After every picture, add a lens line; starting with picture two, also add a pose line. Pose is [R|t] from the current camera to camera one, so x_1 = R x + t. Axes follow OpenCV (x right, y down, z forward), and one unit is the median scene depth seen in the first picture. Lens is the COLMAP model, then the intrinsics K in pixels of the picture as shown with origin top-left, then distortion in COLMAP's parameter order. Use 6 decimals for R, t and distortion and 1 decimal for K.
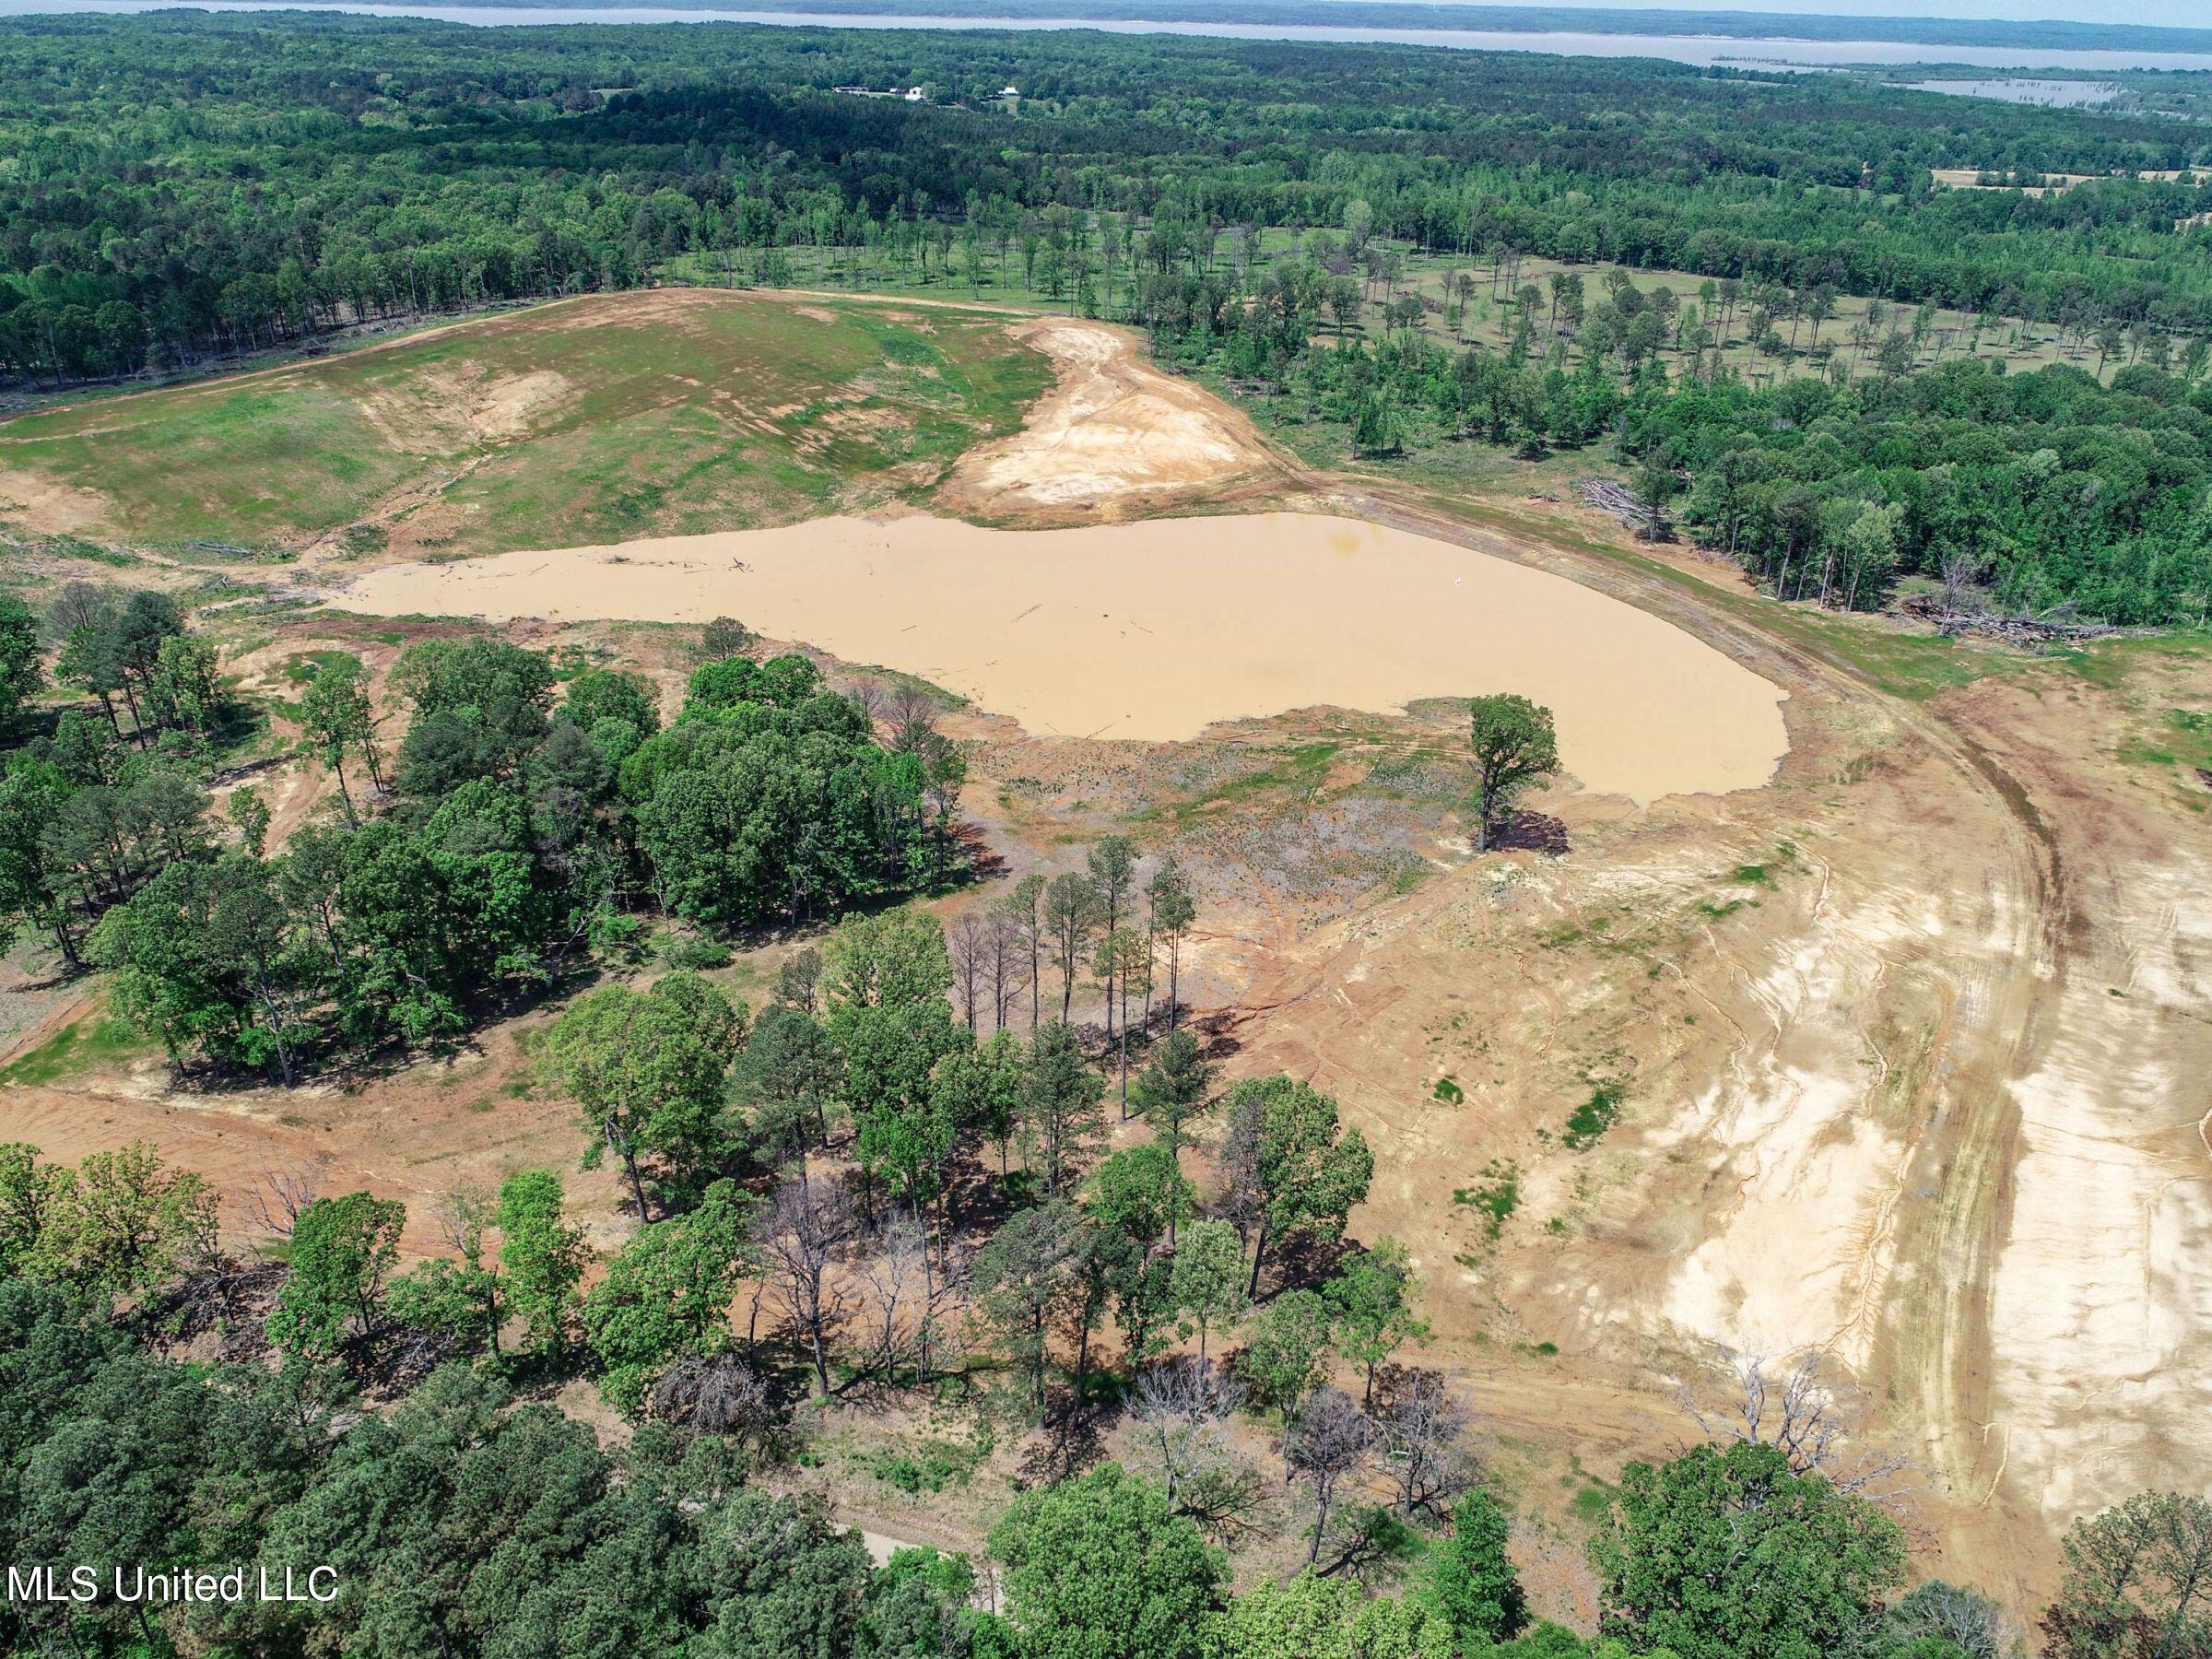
lens RADIAL K [[1659.4, 0, 1136.5], [0, 1659.4, 838.2], [0, 0, 1]] dist [-0.003494, -0.003810]
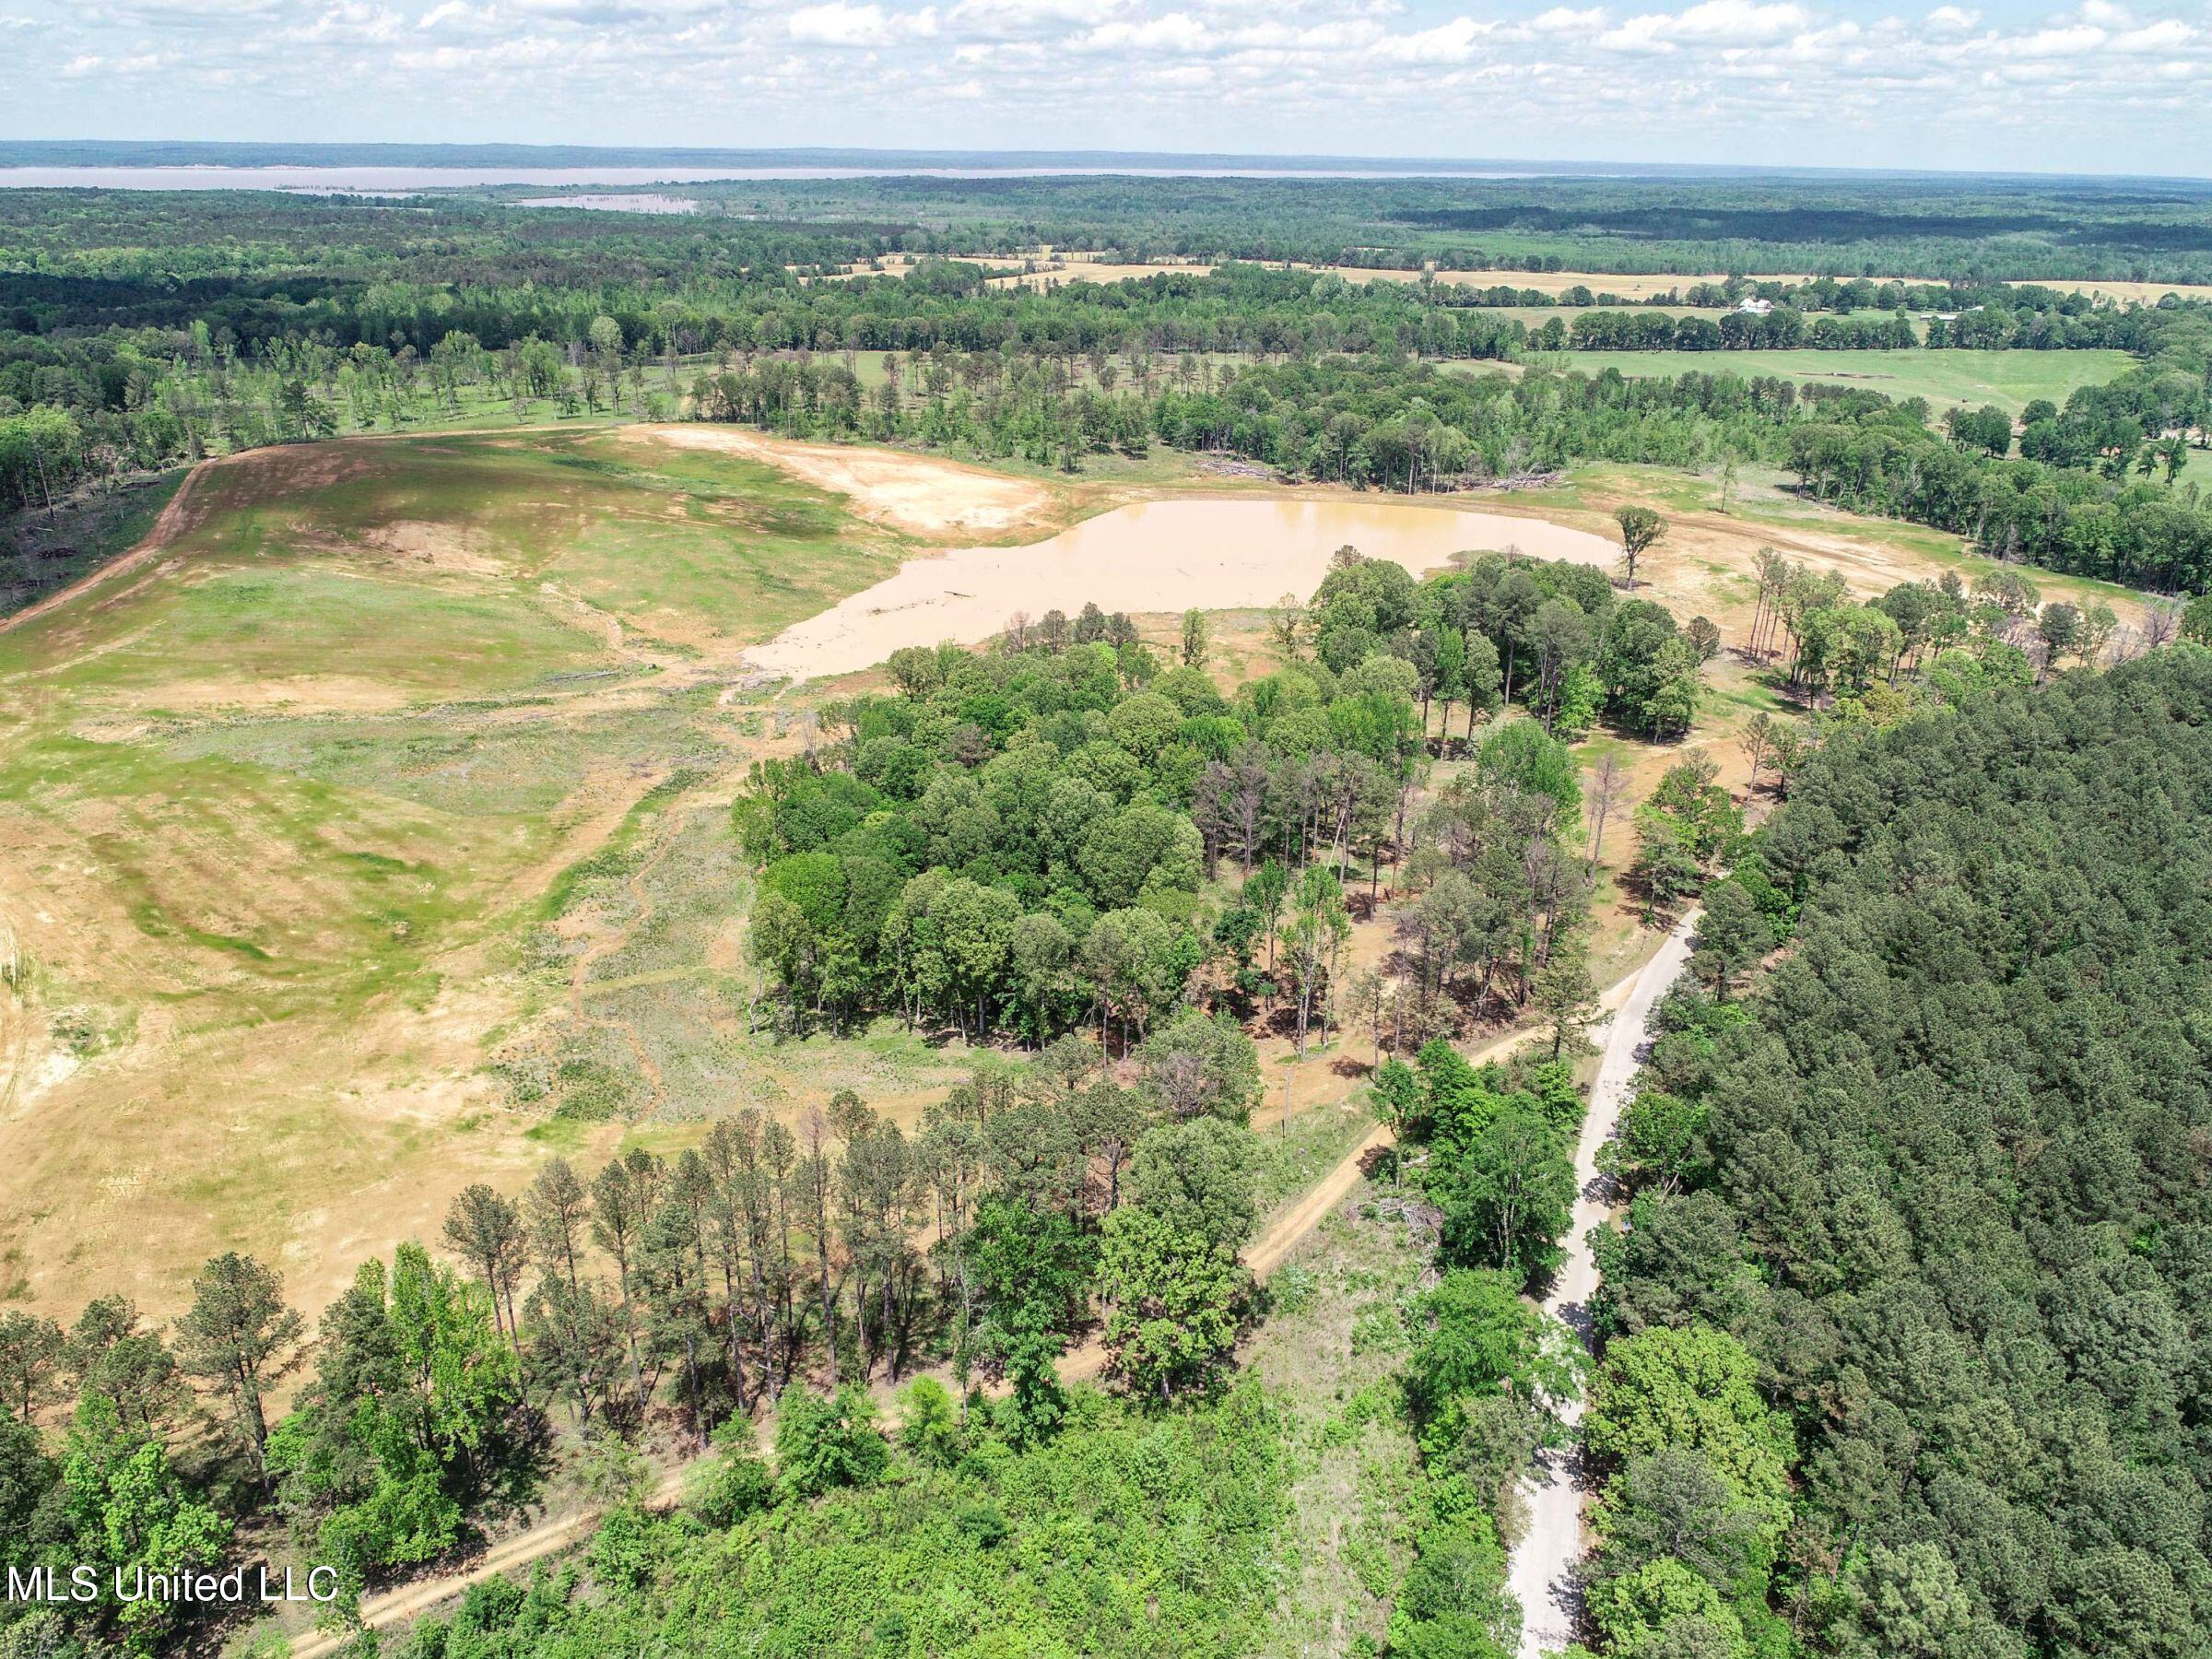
lens RADIAL K [[1659.4, 0, 1130.1], [0, 1659.4, 818.9], [0, 0, 1]] dist [-0.003494, -0.003810]
pose [[0.679123, -0.289439, 0.674549, -0.931337], [0.337549, 0.939187, 0.063153, -0.036822], [-0.651807, 0.184805, 0.735524, 0.026894]]
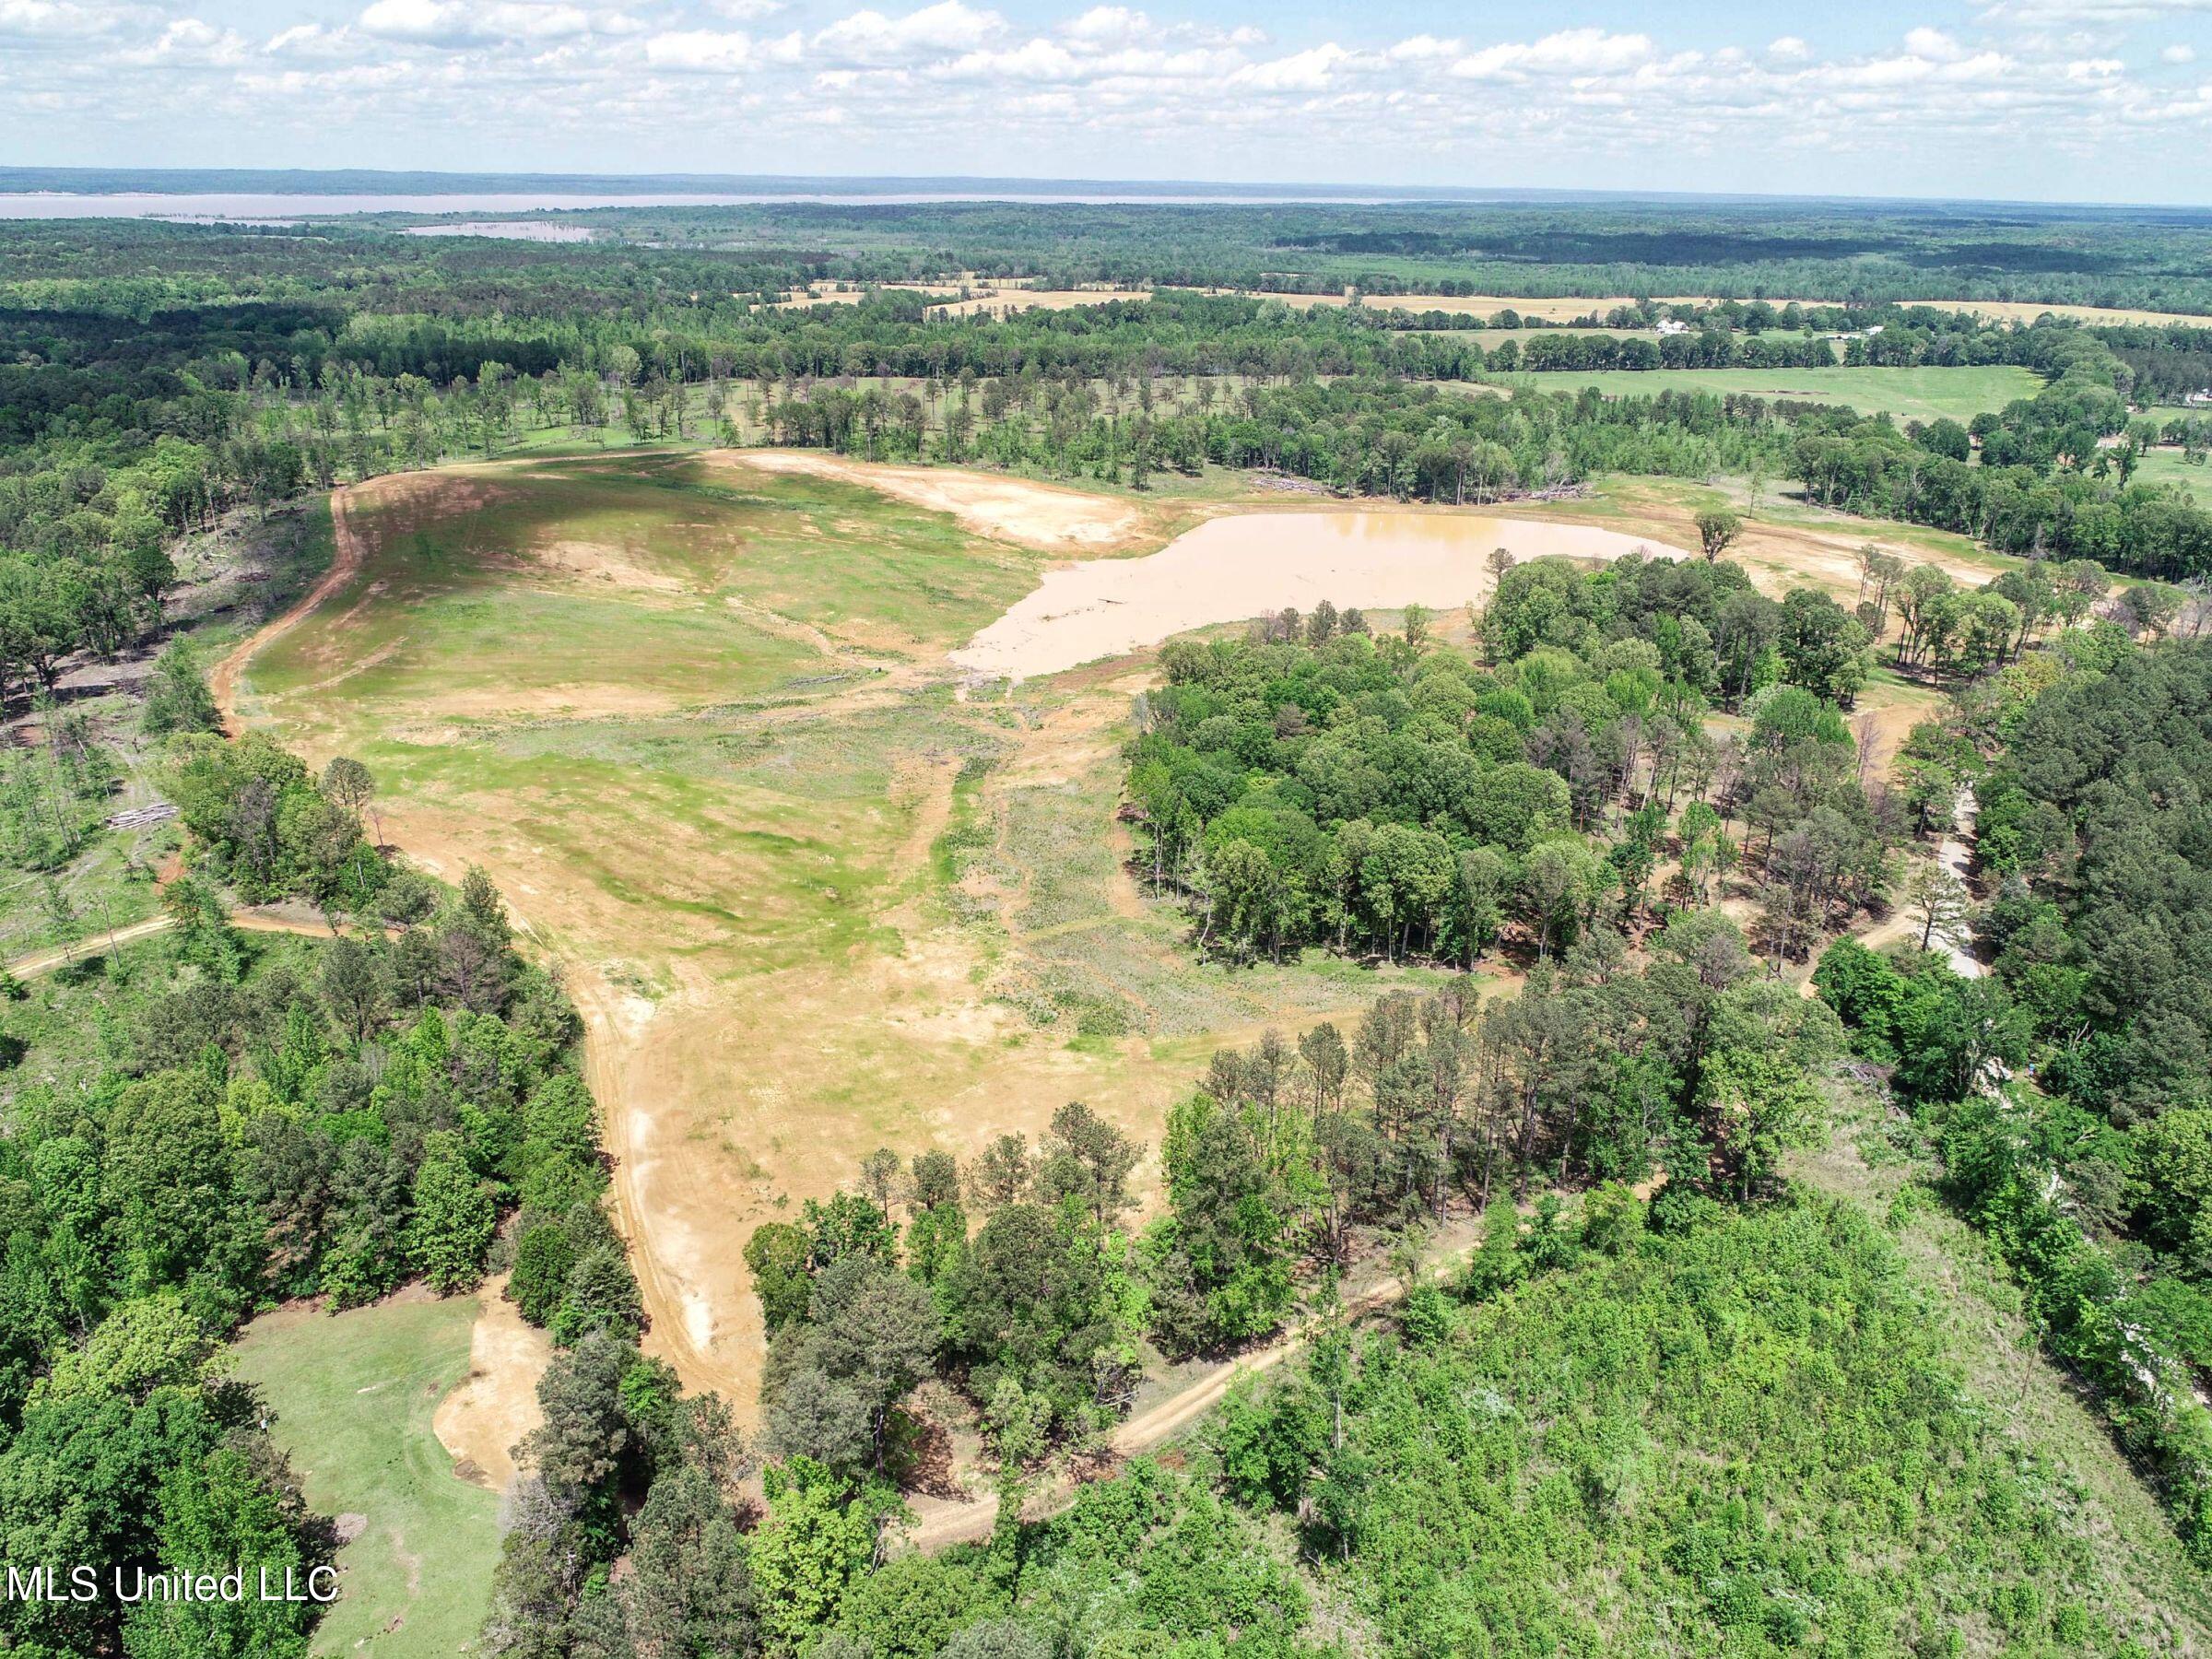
lens RADIAL K [[1659.4, 0, 1128.3], [0, 1659.4, 822.2], [0, 0, 1]] dist [-0.003494, -0.003810]
pose [[0.620286, -0.299972, 0.724750, -1.126180], [0.359129, 0.930058, 0.077583, -0.087373], [-0.697332, 0.212155, 0.684630, 0.096518]]
